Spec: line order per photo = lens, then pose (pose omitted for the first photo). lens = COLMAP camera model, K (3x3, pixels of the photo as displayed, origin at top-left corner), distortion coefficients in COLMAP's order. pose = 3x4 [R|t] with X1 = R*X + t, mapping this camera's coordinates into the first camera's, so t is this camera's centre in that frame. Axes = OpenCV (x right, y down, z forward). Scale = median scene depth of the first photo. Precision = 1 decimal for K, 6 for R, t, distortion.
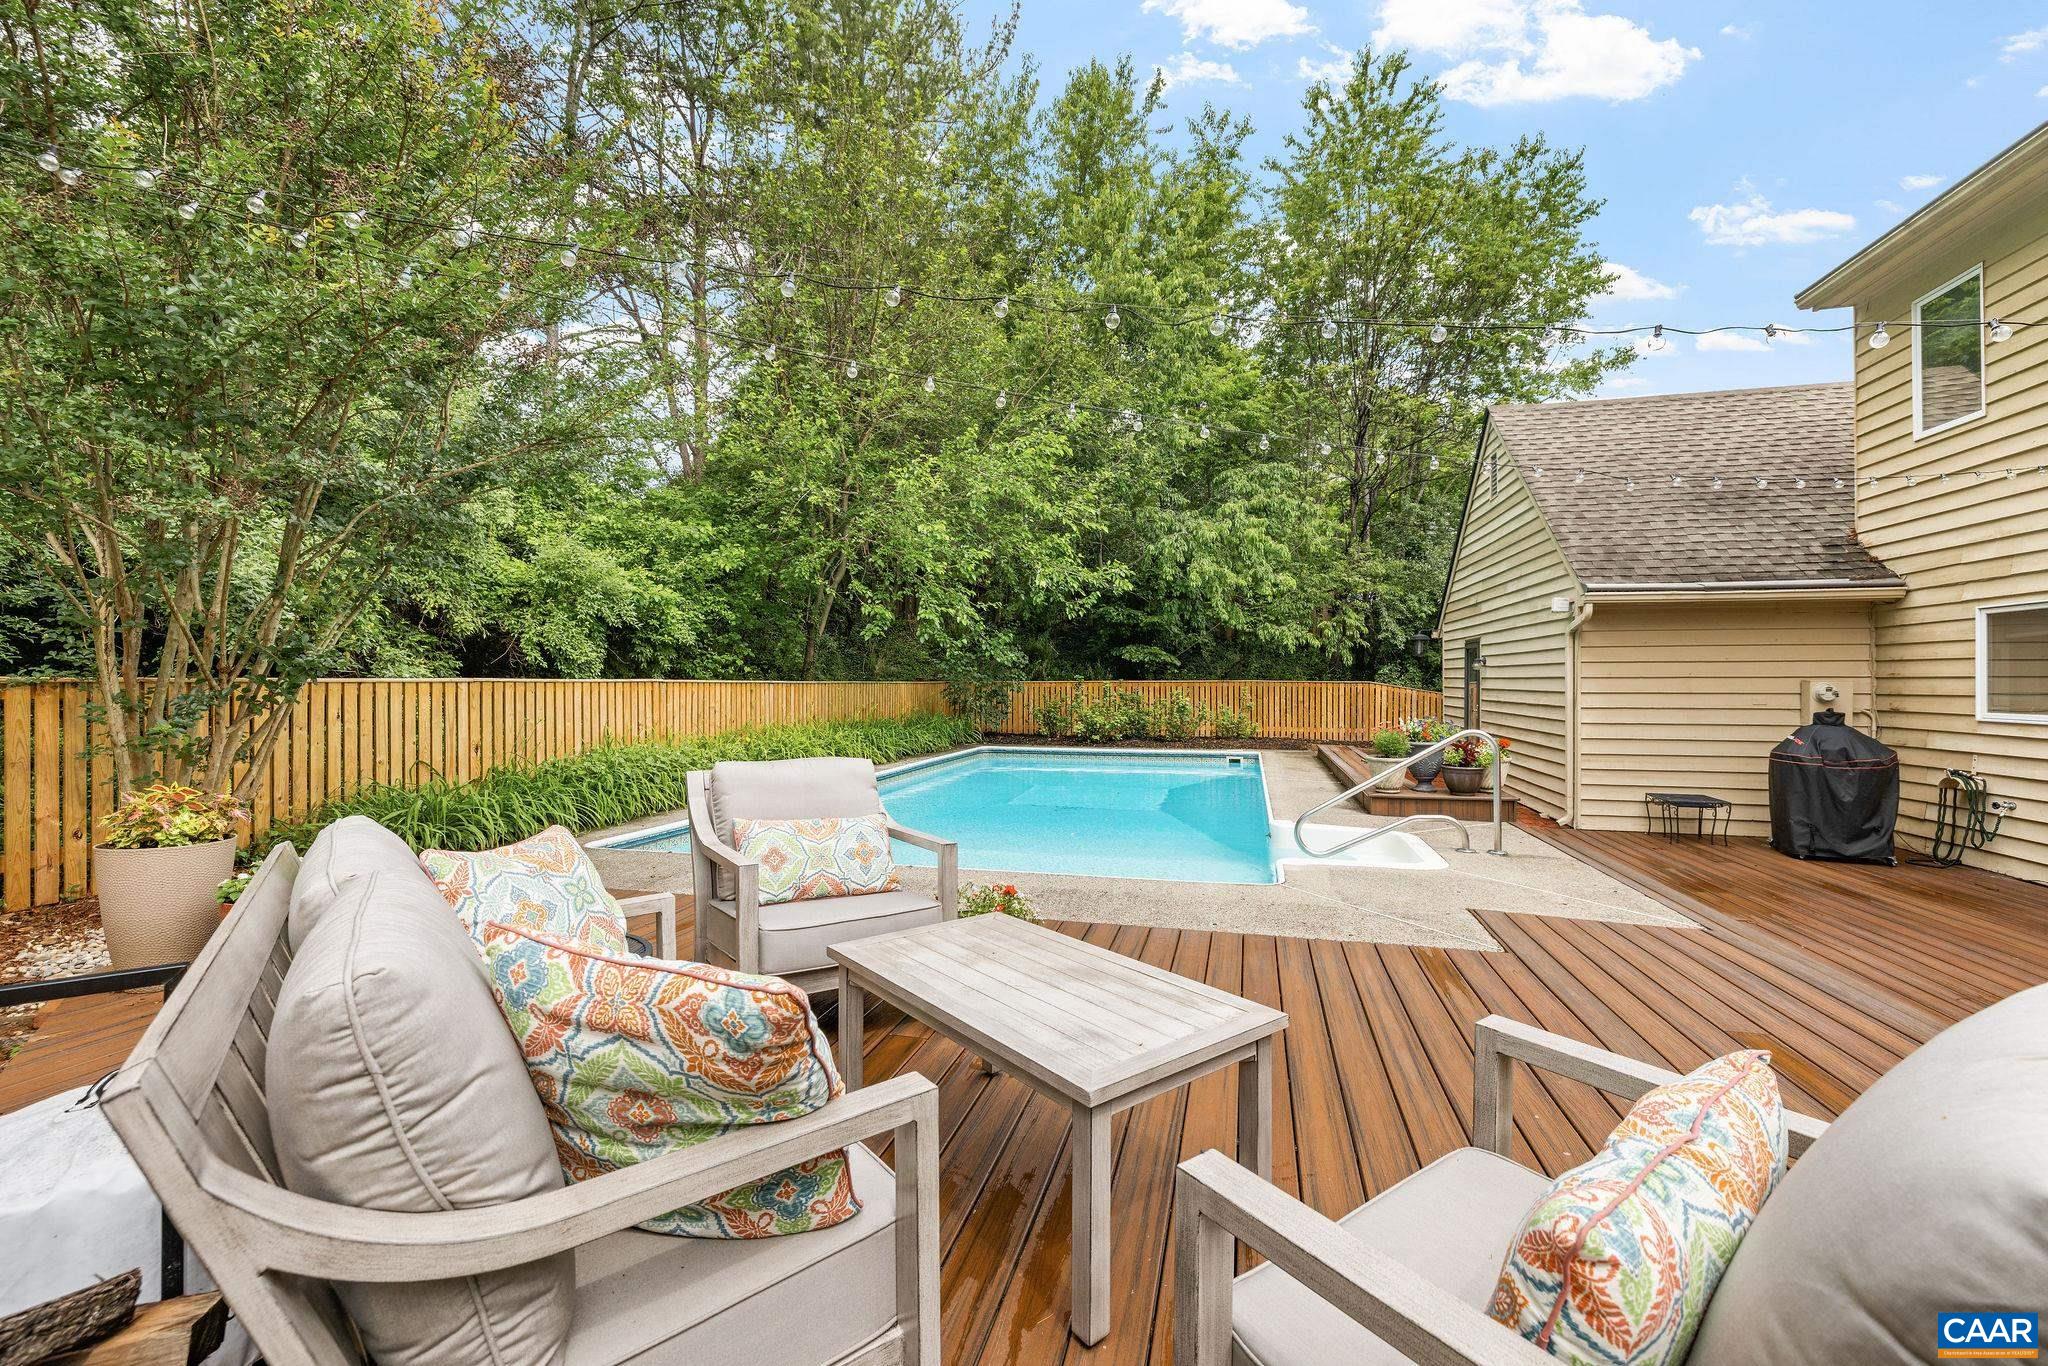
lens RADIAL K [[852.8, 0, 1022.5], [0, 852.8, 680.7], [0, 0, 1]] dist [0.000474, 0.000586]
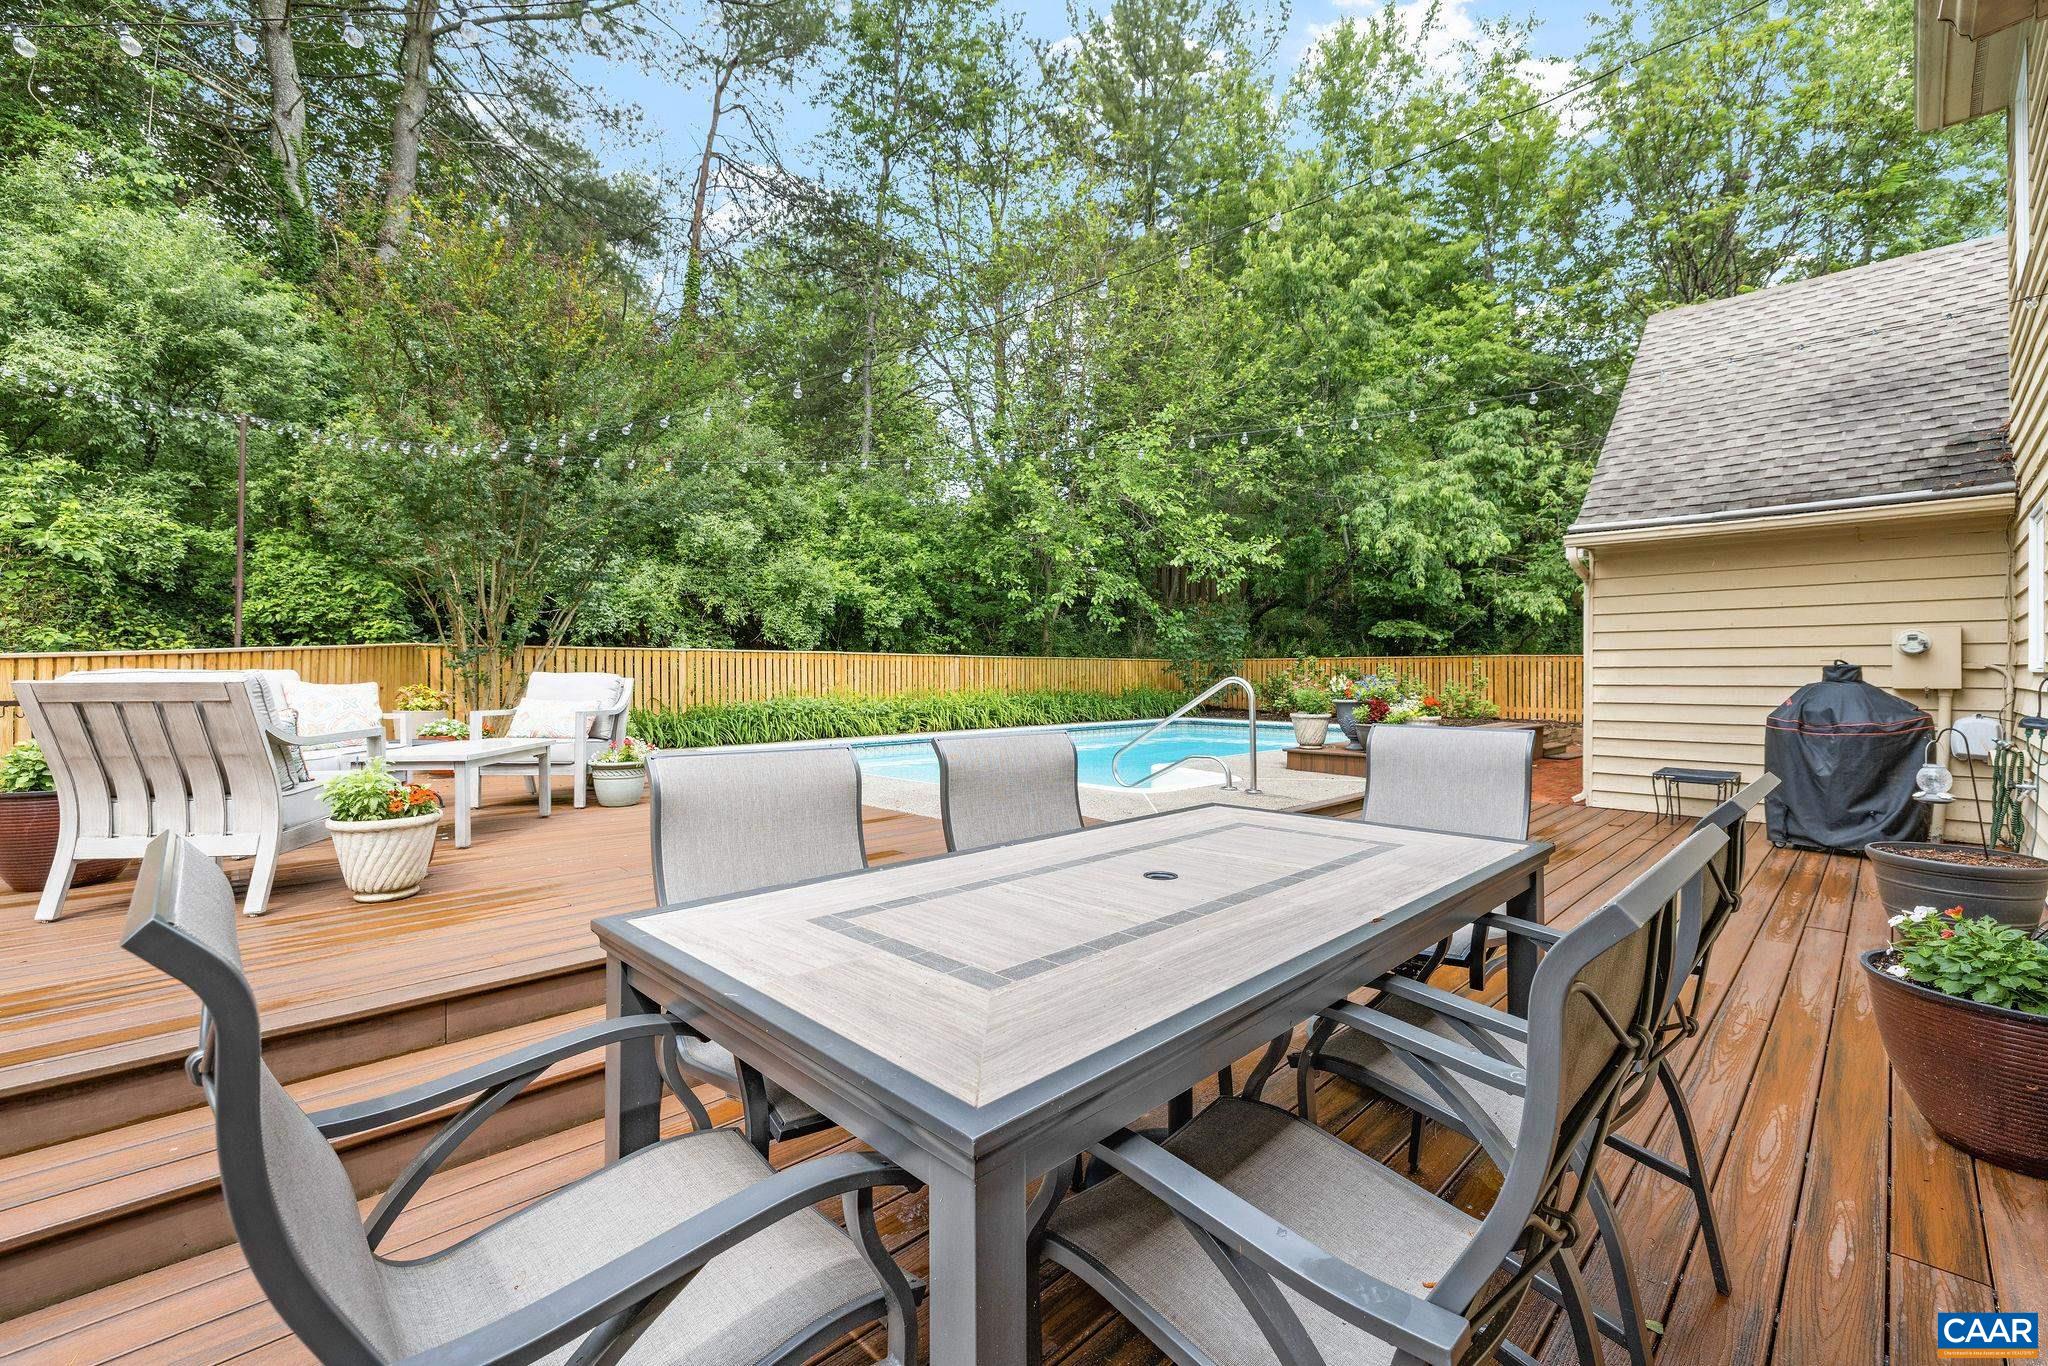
lens RADIAL K [[862.7, 0, 1026.9], [0, 862.7, 673.5], [0, 0, 1]] dist [0.001342, 0.000371]
pose [[0.861514, -0.000526, -0.507733, 0.439144], [0.000706, 1.000000, 0.000161, 0.027244], [0.507733, -0.000497, 0.861514, -0.036813]]
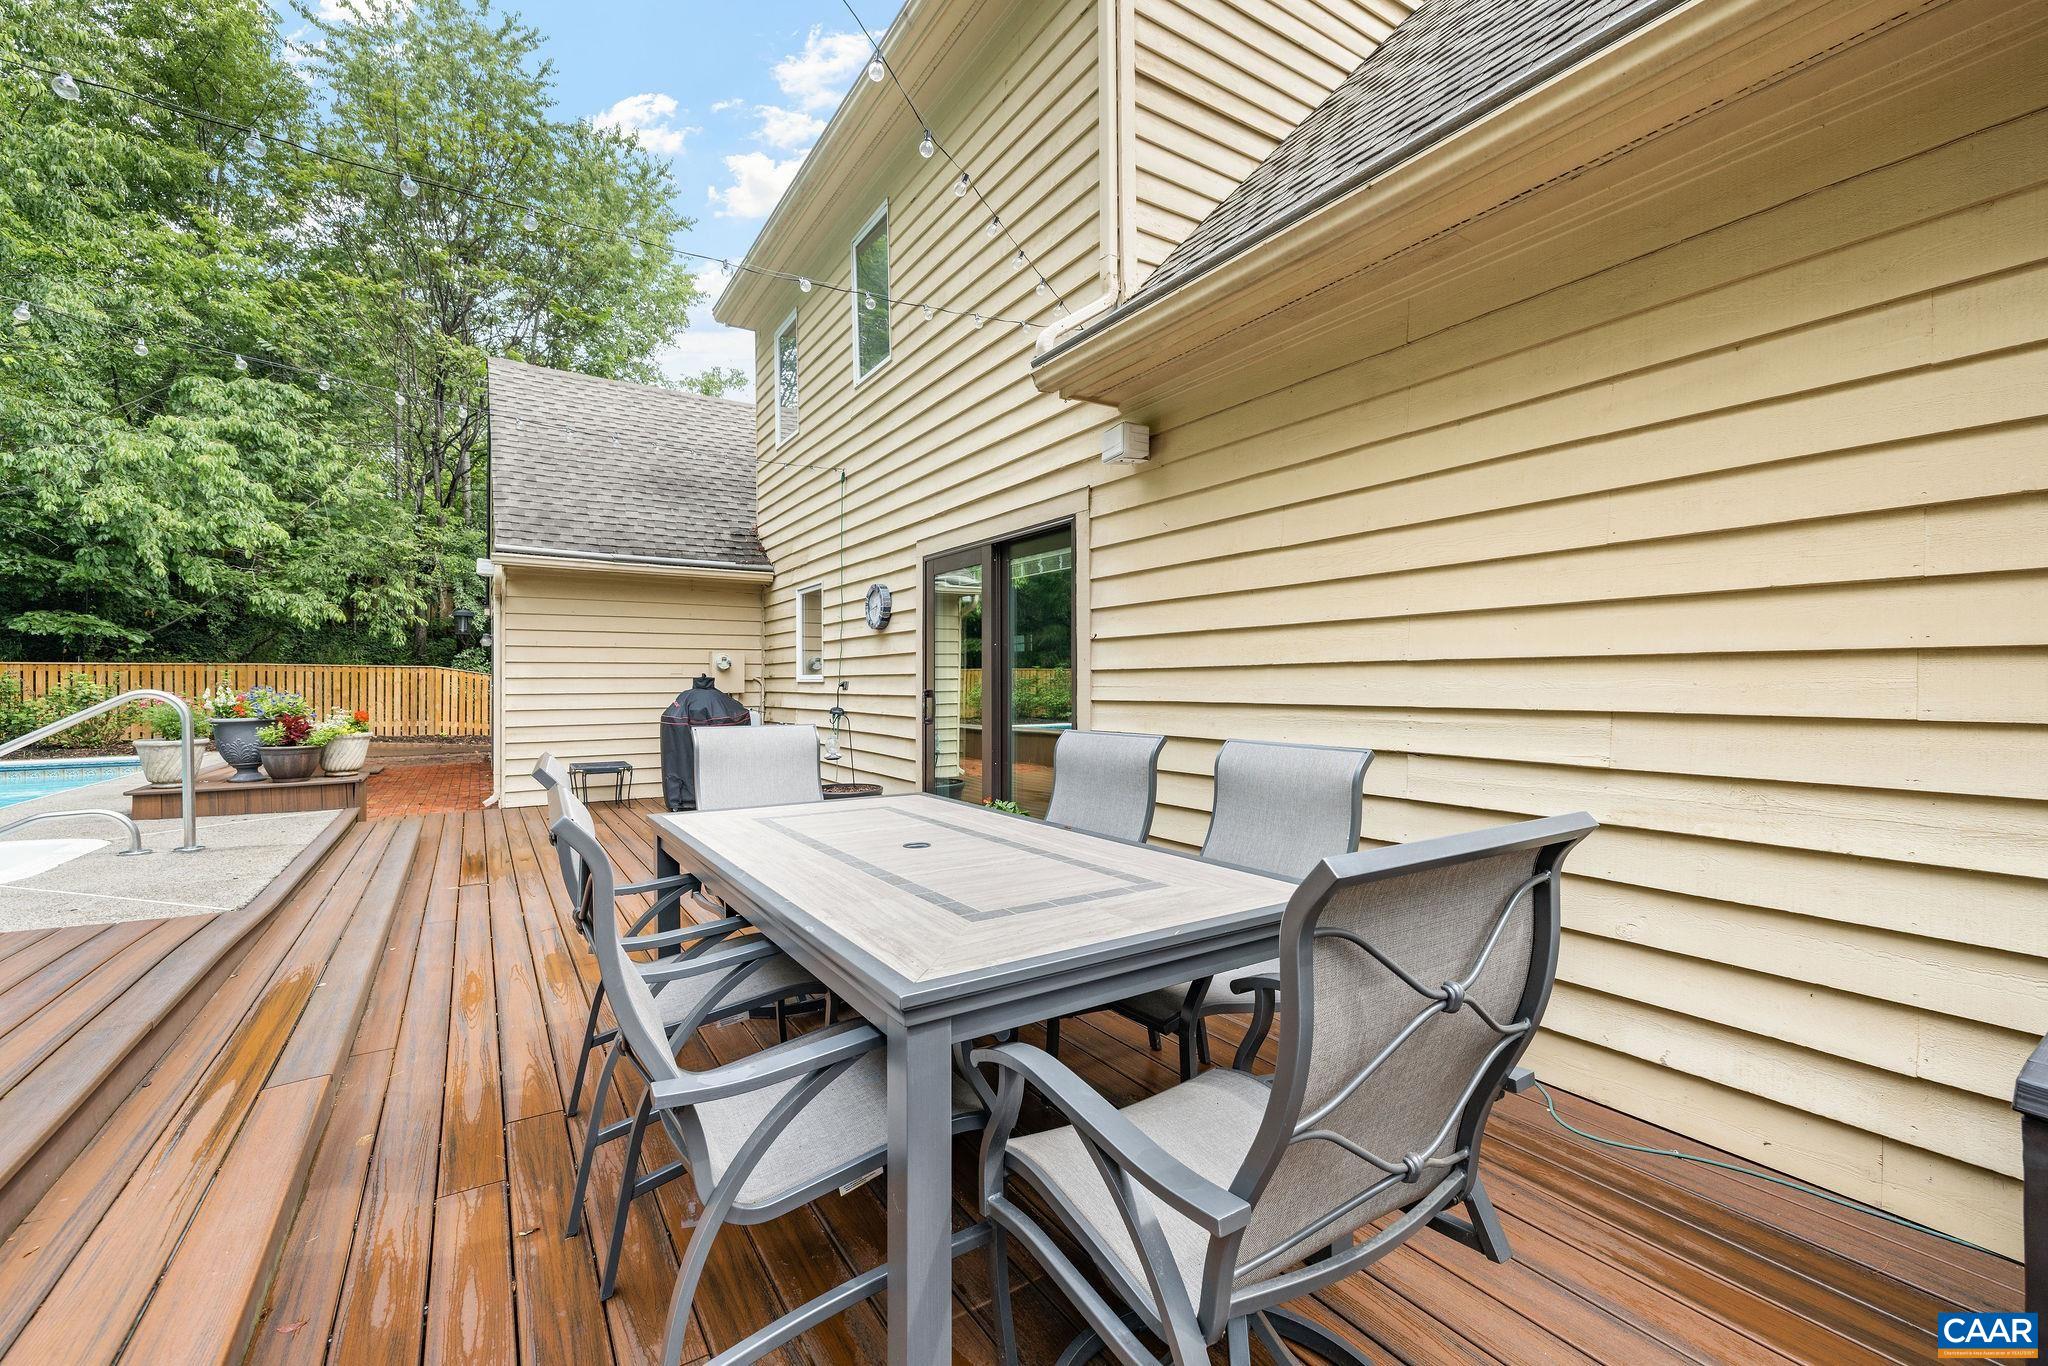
lens RADIAL K [[852.8, 0, 1022.5], [0, 852.8, 680.7], [0, 0, 1]] dist [0.000474, 0.000586]
pose [[0.677044, -0.001502, 0.735941, 0.254671], [0.003585, 0.999993, -0.001258, 0.027572], [-0.735934, 0.003490, 0.677045, -0.036247]]
